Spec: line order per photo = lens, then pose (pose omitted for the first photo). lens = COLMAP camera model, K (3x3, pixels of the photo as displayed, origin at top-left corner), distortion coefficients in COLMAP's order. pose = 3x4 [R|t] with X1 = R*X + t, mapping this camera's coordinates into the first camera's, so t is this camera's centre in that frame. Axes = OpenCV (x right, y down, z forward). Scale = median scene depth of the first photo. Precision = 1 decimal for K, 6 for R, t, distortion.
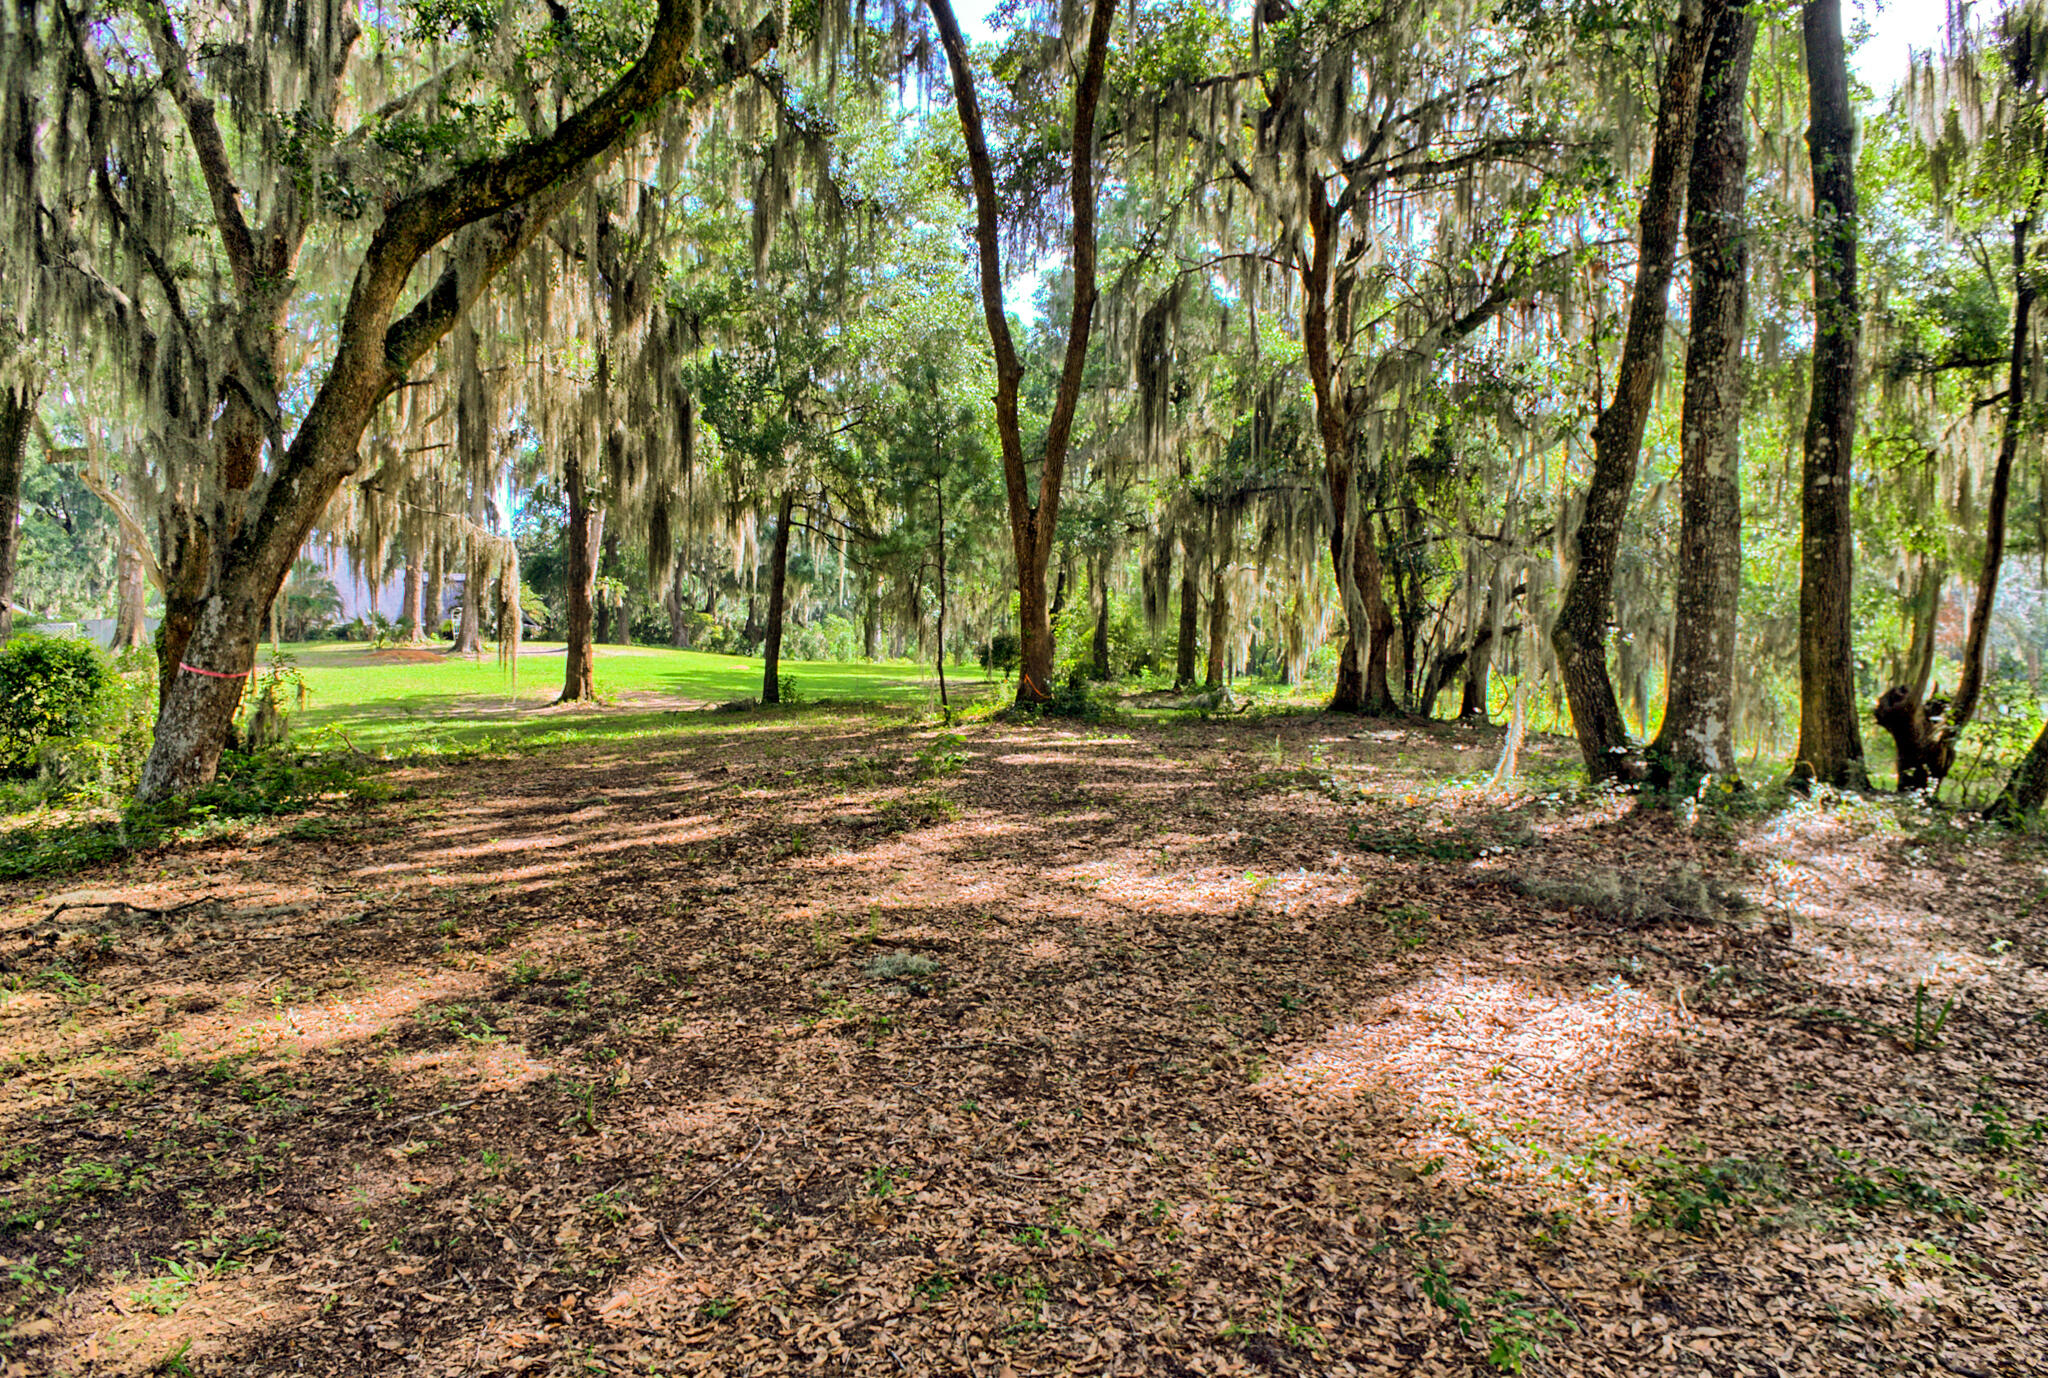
lens RADIAL K [[1102.5, 0, 1023.7], [0, 1102.5, 683.6], [0, 0, 1]] dist [-0.026843, -0.008480]
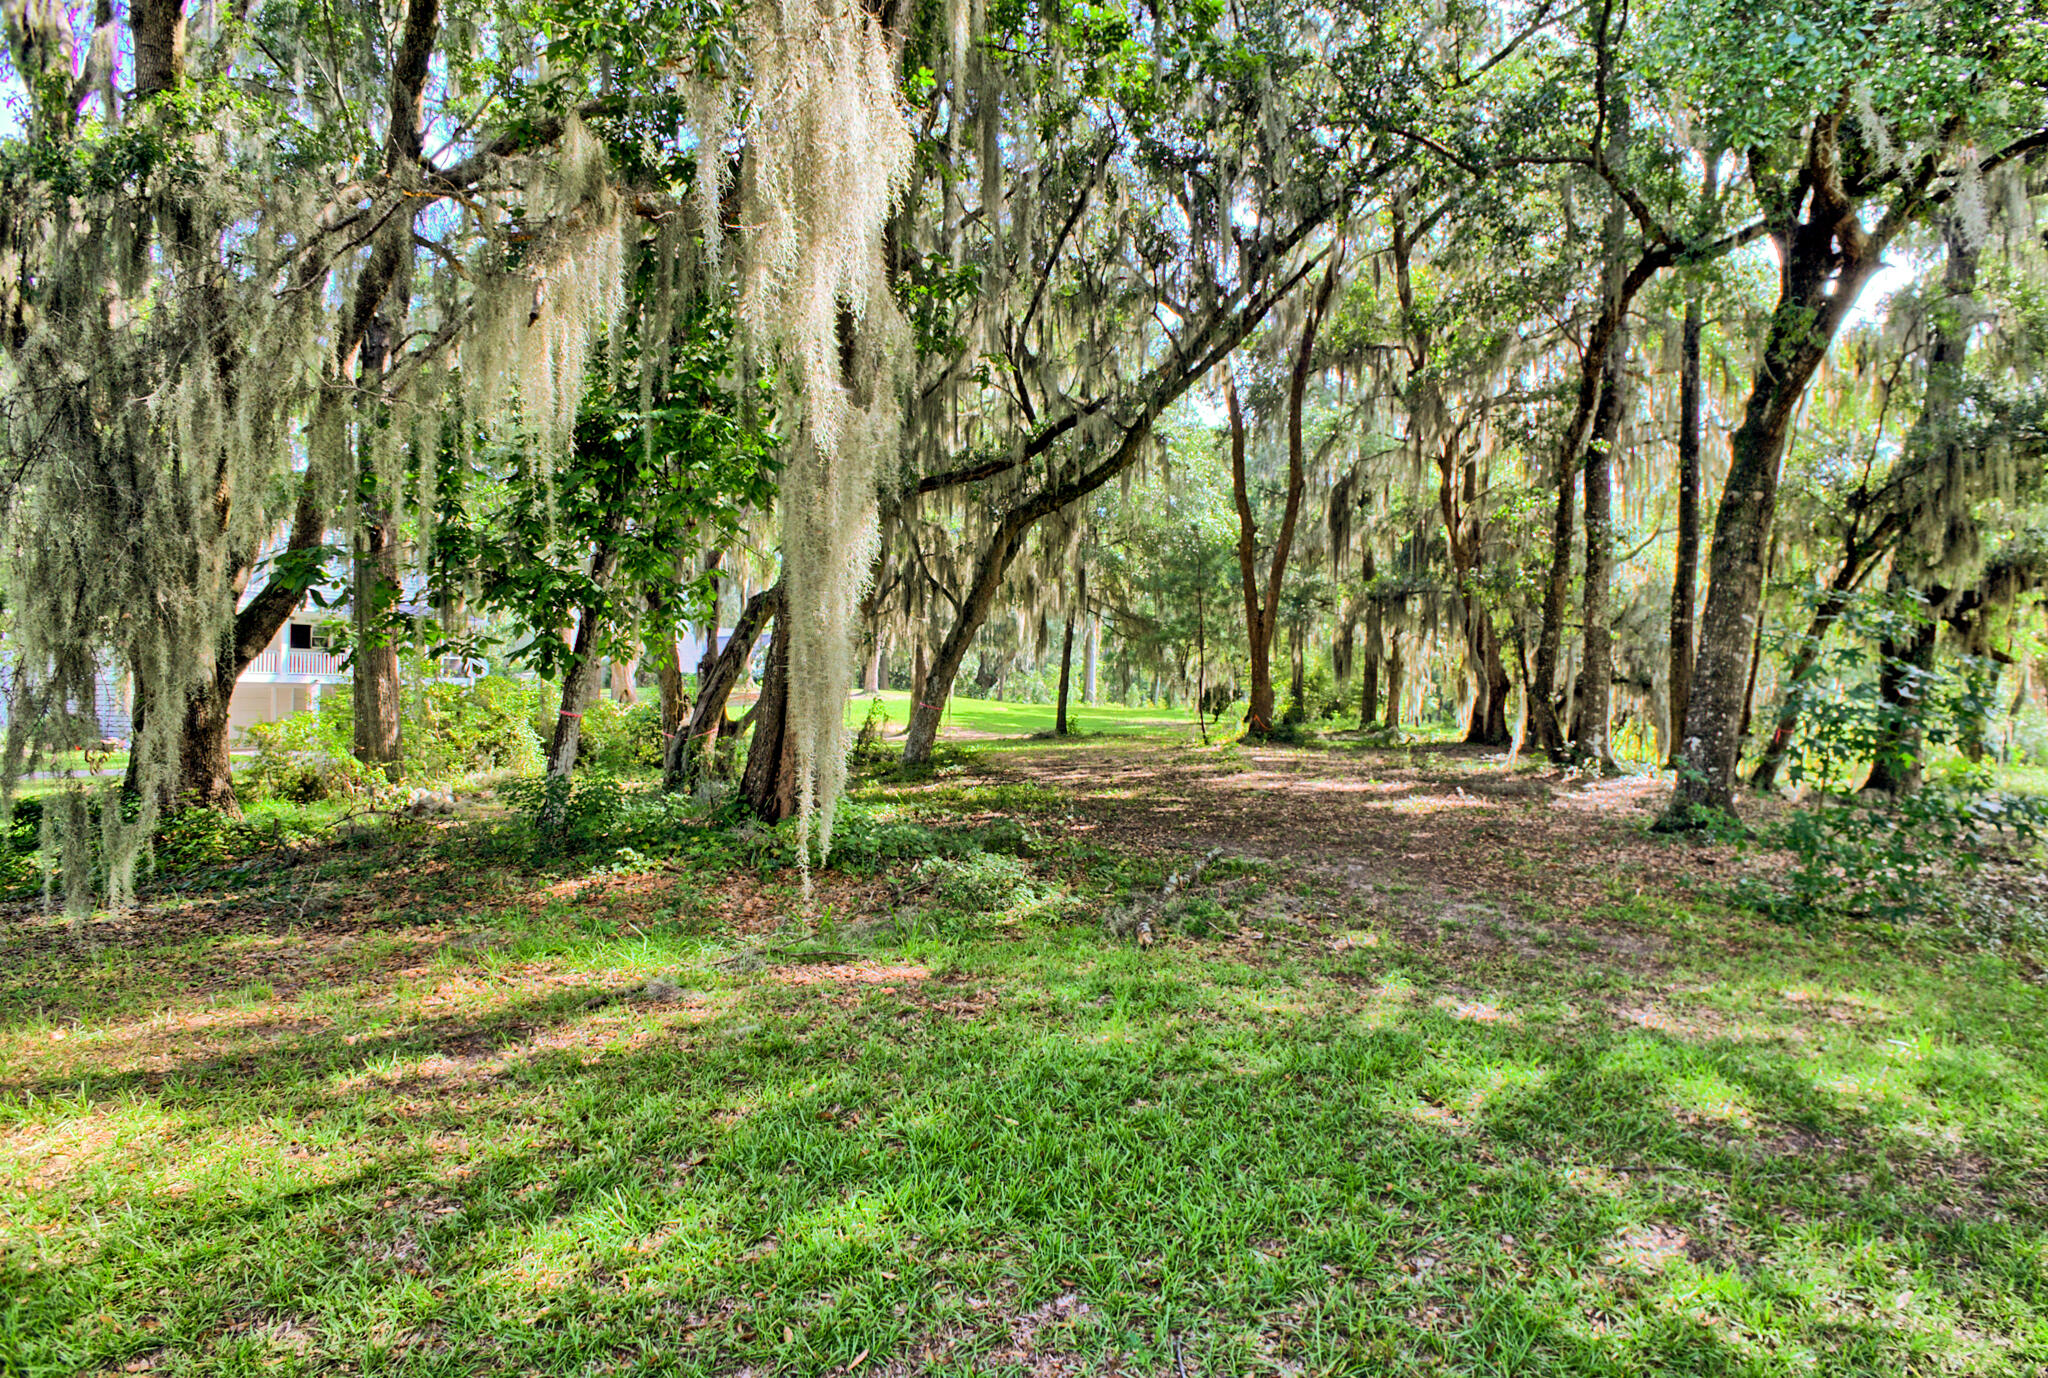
lens RADIAL K [[1102.5, 0, 1017.8], [0, 1102.5, 701.2], [0, 0, 1]] dist [-0.026843, -0.008480]
pose [[0.985139, 0.006002, -0.171652, -0.041529], [-0.010046, 0.999692, -0.022699, 0.007806], [0.171463, 0.024086, 0.984896, -0.400723]]
